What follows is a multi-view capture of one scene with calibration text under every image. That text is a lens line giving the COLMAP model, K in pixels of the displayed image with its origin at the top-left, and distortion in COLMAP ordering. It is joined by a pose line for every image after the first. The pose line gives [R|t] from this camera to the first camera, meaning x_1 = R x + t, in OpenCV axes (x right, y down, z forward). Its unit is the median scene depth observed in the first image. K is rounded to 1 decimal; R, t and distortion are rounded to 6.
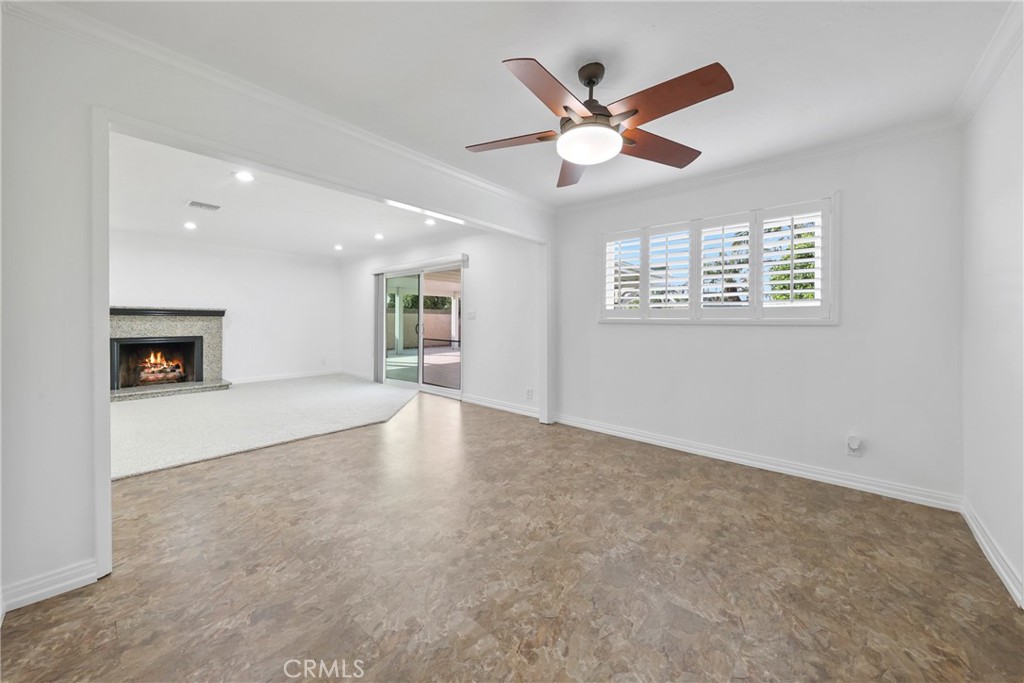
lens RADIAL K [[379.2, 0, 515.2], [0, 379.2, 321.9], [0, 0, 1]] dist [0.000092, -0.000051]
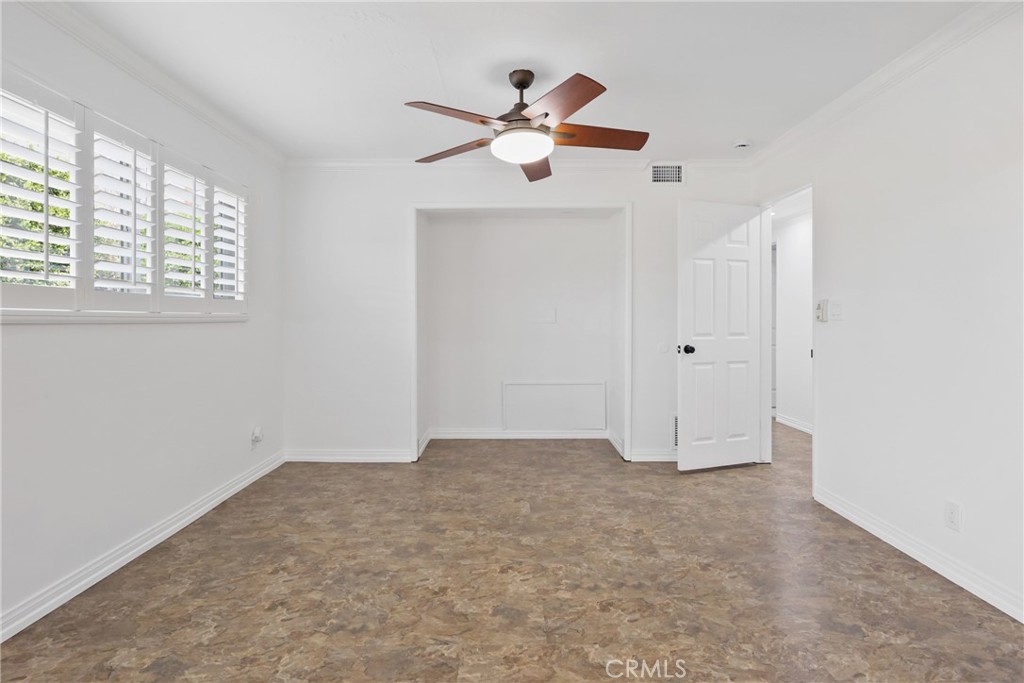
lens RADIAL K [[528.2, 0, 511.7], [0, 528.2, 335.2], [0, 0, 1]] dist [0.002145, 0.000378]
pose [[-0.669269, -0.029933, 0.742417, -0.660933], [-0.002785, 0.999282, 0.037779, -0.004608], [-0.743015, 0.023217, -0.668872, 1.559308]]
